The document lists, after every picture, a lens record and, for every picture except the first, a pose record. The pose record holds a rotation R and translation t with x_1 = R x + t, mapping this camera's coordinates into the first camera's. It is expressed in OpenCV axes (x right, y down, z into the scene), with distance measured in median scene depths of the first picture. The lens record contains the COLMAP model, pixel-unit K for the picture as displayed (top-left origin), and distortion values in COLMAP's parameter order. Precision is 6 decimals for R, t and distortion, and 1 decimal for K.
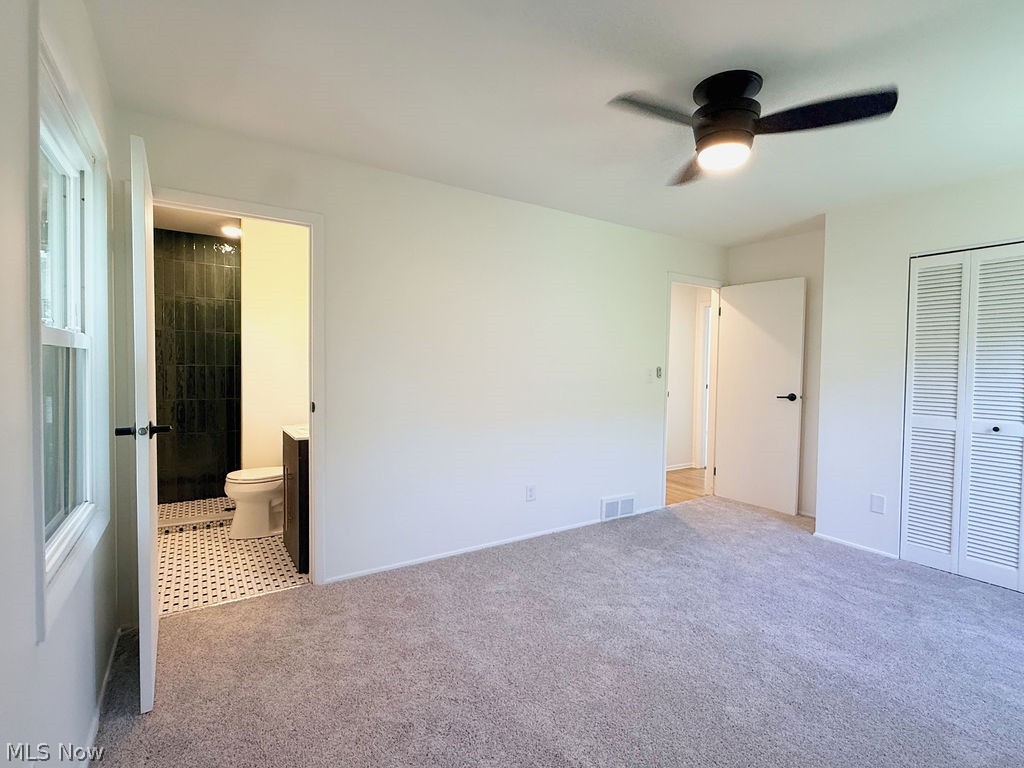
lens RADIAL K [[500.6, 0, 512.0], [0, 500.6, 381.3], [0, 0, 1]] dist [0.005389, -0.001410]
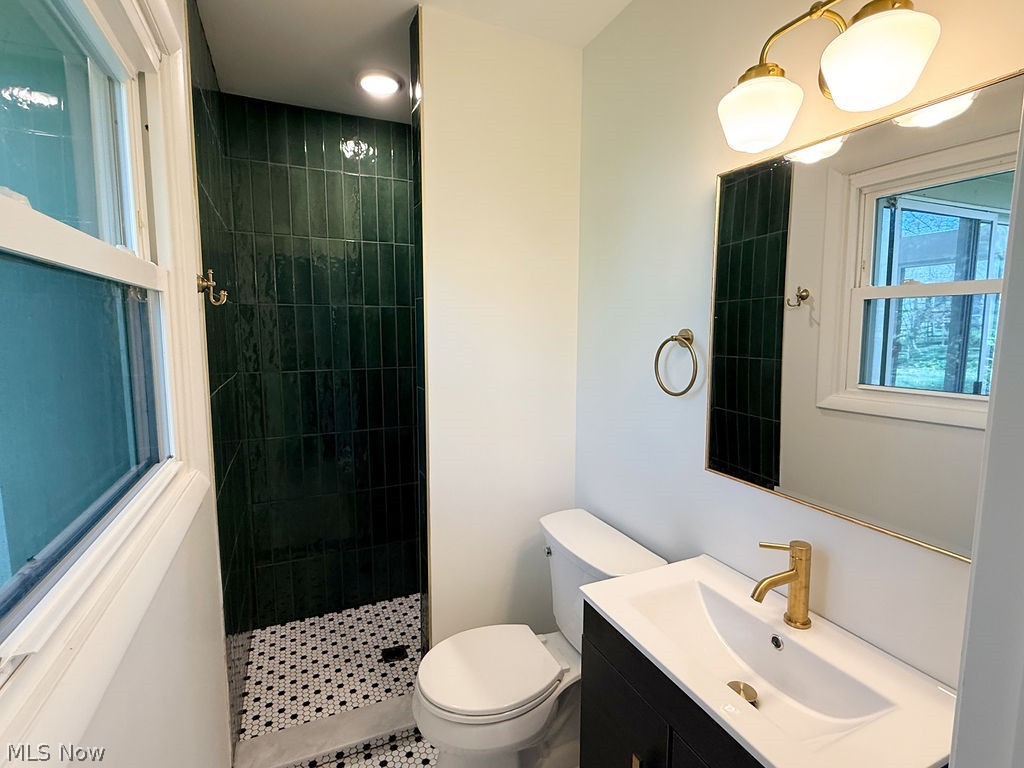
lens RADIAL K [[500.6, 0, 512.1], [0, 500.6, 386.6], [0, 0, 1]] dist [0.005389, -0.001410]
pose [[0.984155, -0.011235, -0.176955, -0.335448], [0.019772, 0.998720, 0.046552, -0.035291], [0.176206, -0.049313, 0.983117, 0.518787]]
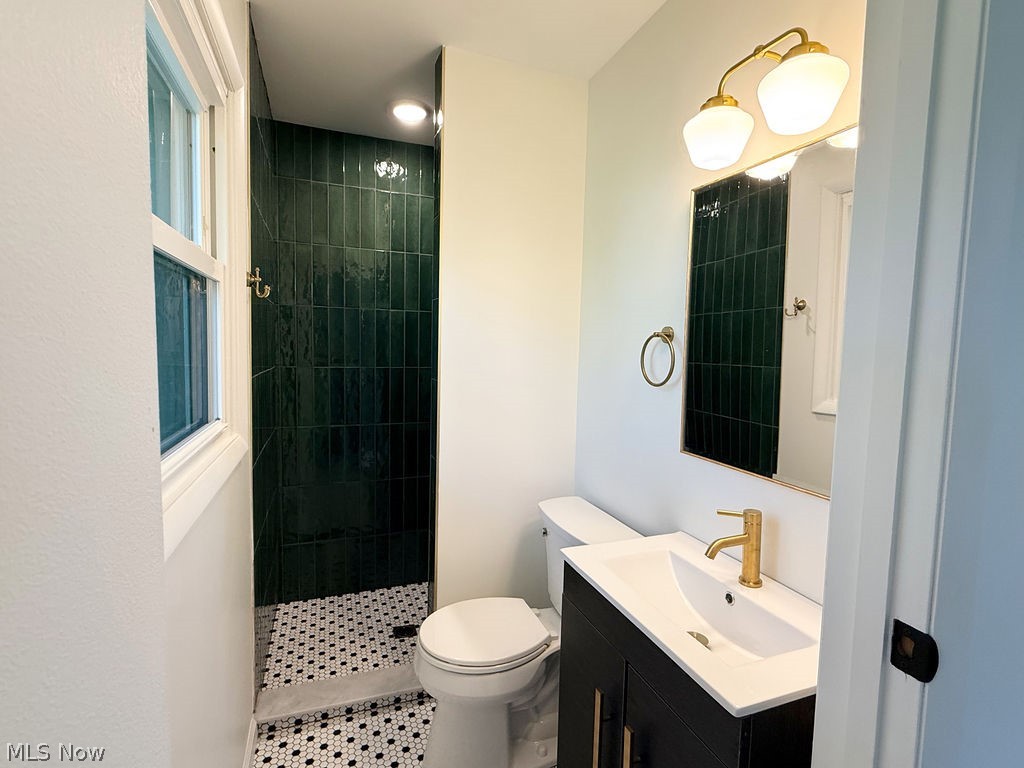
lens RADIAL K [[500.6, 0, 510.7], [0, 500.6, 385.6], [0, 0, 1]] dist [0.005389, -0.001410]
pose [[0.971547, 0.008784, -0.236682, -0.308325], [-0.007224, 0.999946, 0.007455, -0.016293], [0.236735, -0.005533, 0.971558, 0.484881]]
